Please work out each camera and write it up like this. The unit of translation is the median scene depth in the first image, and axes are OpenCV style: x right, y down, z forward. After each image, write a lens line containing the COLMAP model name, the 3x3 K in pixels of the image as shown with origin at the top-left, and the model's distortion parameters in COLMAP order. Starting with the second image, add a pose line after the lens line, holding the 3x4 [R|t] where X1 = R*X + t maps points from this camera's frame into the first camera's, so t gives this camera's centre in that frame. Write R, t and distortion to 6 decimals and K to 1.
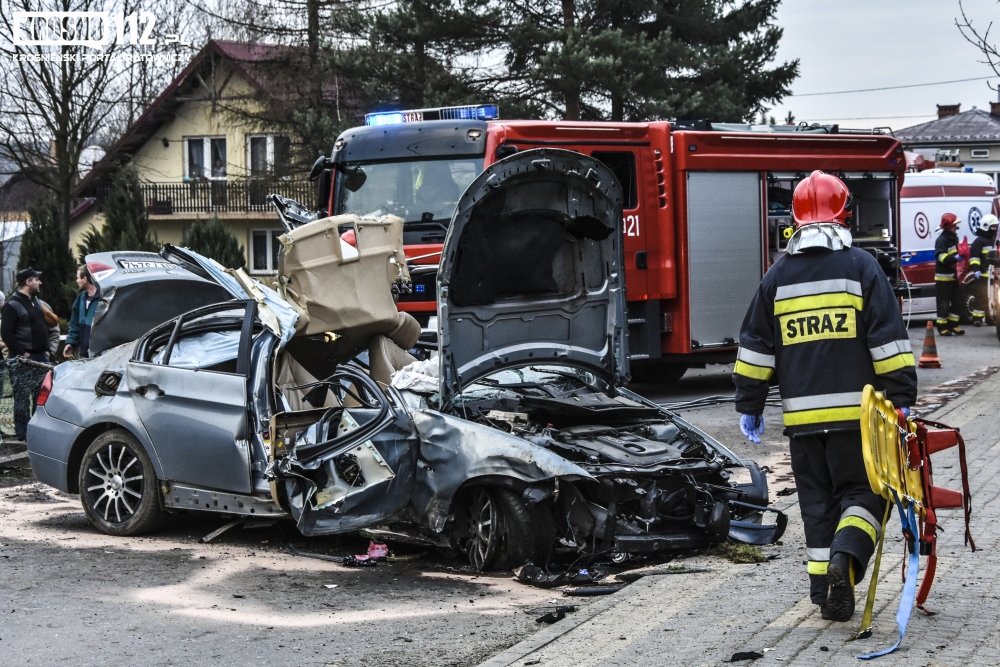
lens RADIAL K [[2608.4, 0, 500.0], [0, 2608.4, 333.5], [0, 0, 1]] dist [-0.026505, 0.552177]
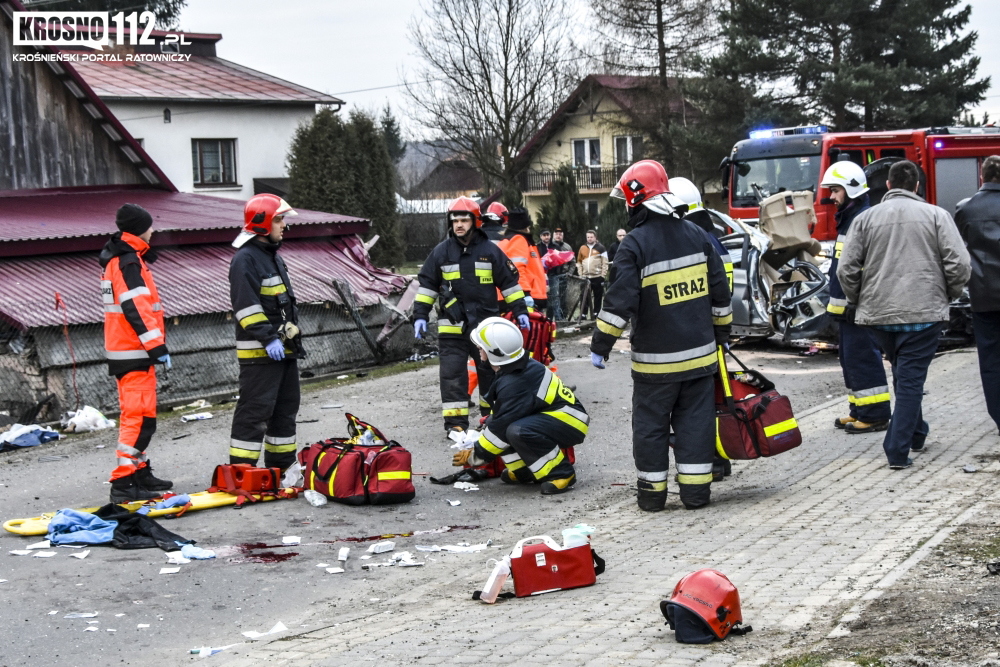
lens RADIAL K [[1976.5, 0, 500.0], [0, 1976.5, 333.5], [0, 0, 1]] dist [-0.030143, 0.092236]
pose [[0.991911, -0.020519, -0.125268, -0.054162], [0.024148, 0.999330, 0.027521, 0.010817], [0.124619, -0.030323, 0.991741, -0.345019]]
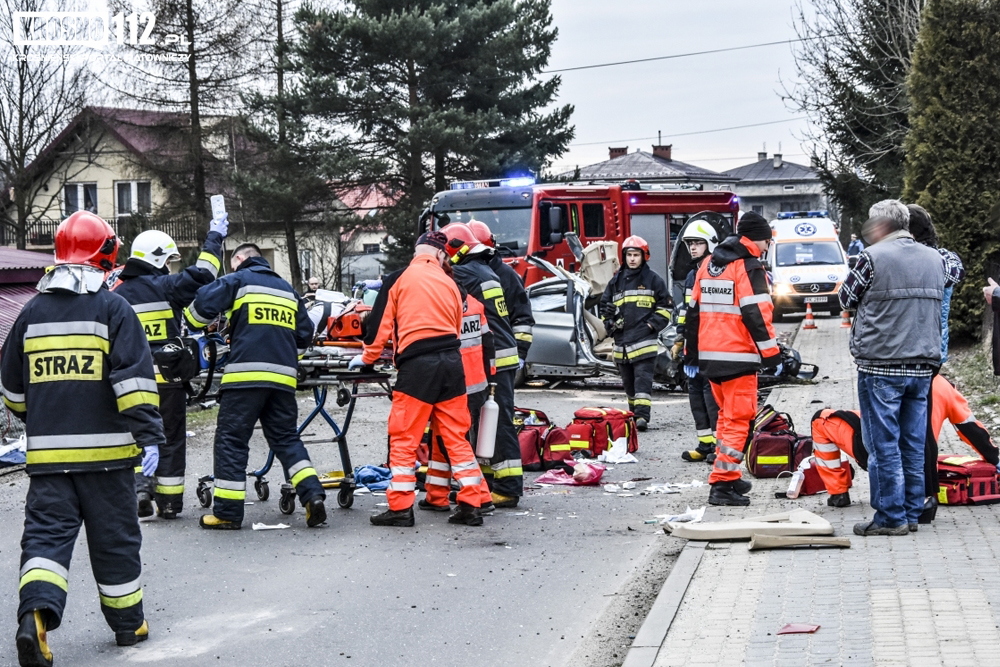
lens RADIAL K [[2608.4, 0, 500.0], [0, 2608.4, 333.5], [0, 0, 1]] dist [-0.026505, 0.552177]
pose [[0.986583, -0.016787, 0.162398, -0.296279], [0.018414, 0.999794, -0.008522, 0.029183], [-0.162222, 0.011398, 0.986689, -0.681579]]
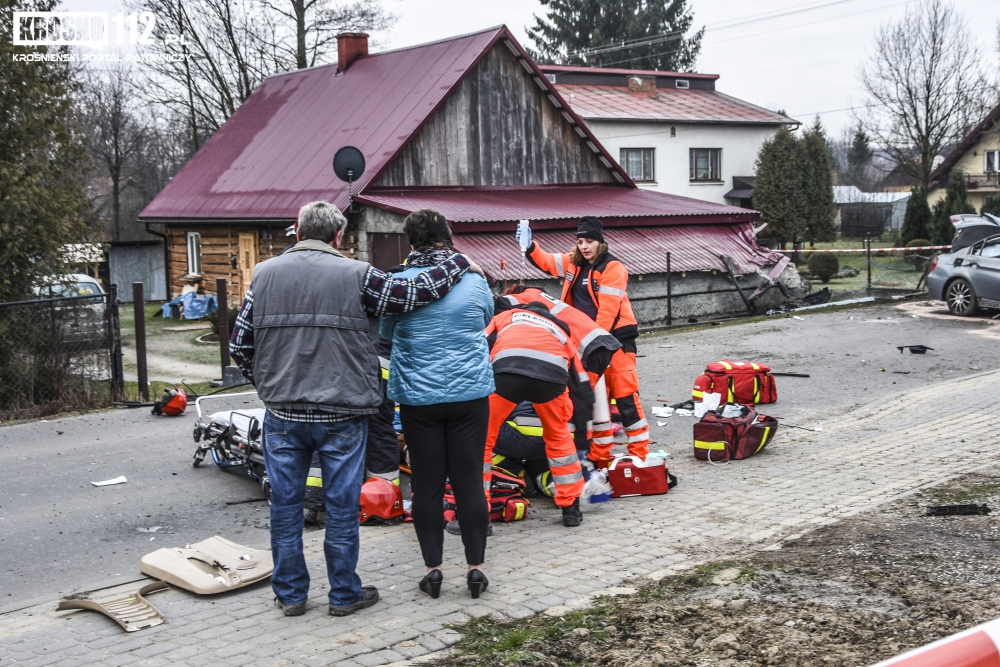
lens RADIAL K [[1372.2, 0, 500.0], [0, 1372.2, 333.5], [0, 0, 1]] dist [-0.029267, -0.027356]
pose [[0.897194, 0.038266, -0.439975, 0.034102], [-0.010442, 0.997799, 0.065487, 0.002705], [0.441513, -0.054161, 0.895619, -0.320654]]
